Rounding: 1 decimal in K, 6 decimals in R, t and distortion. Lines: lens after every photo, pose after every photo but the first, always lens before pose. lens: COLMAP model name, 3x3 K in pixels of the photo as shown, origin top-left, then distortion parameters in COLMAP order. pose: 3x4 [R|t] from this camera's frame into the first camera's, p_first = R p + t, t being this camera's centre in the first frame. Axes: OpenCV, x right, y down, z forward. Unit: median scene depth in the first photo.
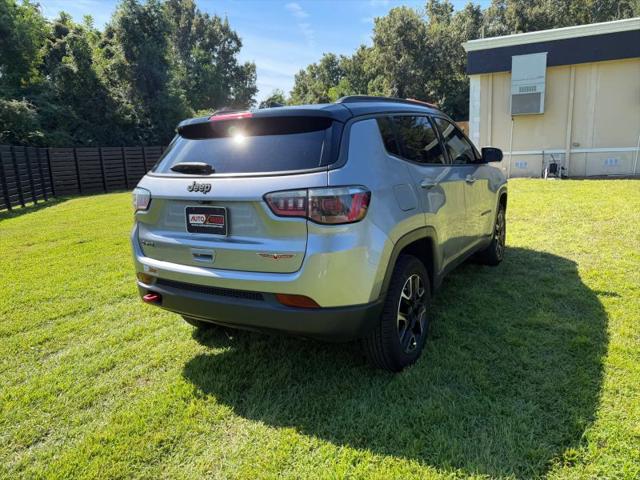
lens RADIAL K [[450.5, 0, 322.3], [0, 450.5, 244.9], [0, 0, 1]] dist [0.036205, -0.053272]
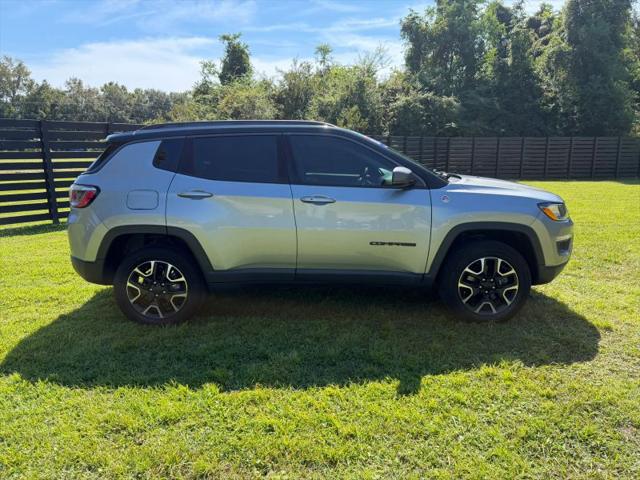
lens RADIAL K [[456.0, 0, 315.7], [0, 456.0, 242.0], [0, 0, 1]] dist [0.000870, -0.010423]
pose [[0.524276, 0.206415, -0.826152, 0.165268], [-0.187063, 0.974395, 0.124743, -0.025570], [0.830748, 0.089143, 0.549465, 0.071525]]
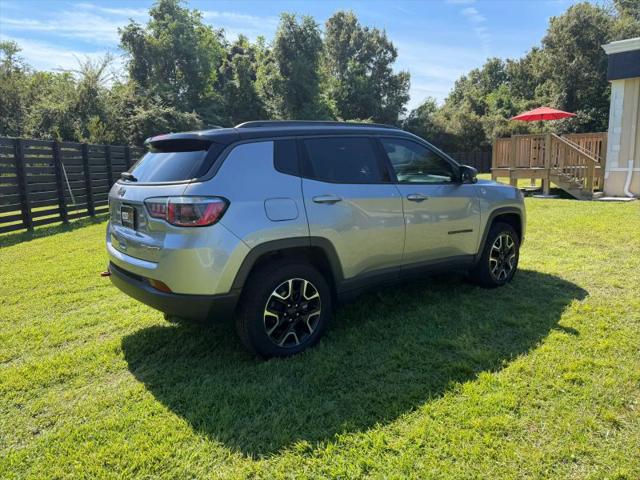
lens RADIAL K [[450.5, 0, 322.3], [0, 450.5, 244.9], [0, 0, 1]] dist [0.036205, -0.053272]
pose [[0.938970, 0.086942, -0.332832, 0.069507], [-0.091940, 0.995764, 0.000738, -0.002721], [0.331486, 0.029908, 0.942986, -0.003959]]
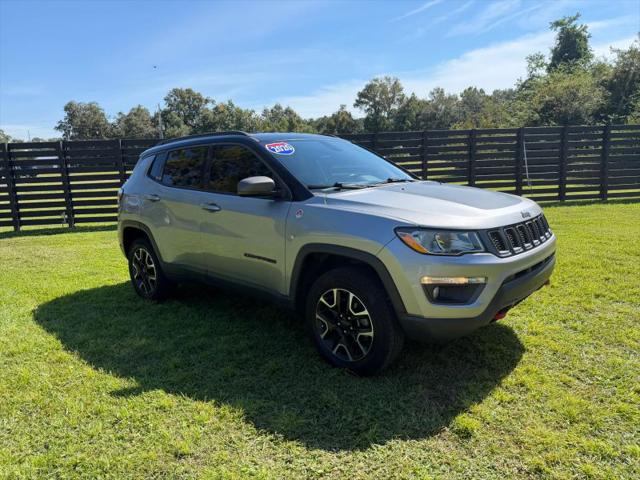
lens RADIAL K [[450.5, 0, 322.3], [0, 450.5, 244.9], [0, 0, 1]] dist [0.036205, -0.053272]
pose [[-0.189116, 0.230395, -0.954543, 0.183217], [-0.148979, 0.954100, 0.259804, -0.052415], [0.970588, 0.191340, -0.146112, 0.204684]]
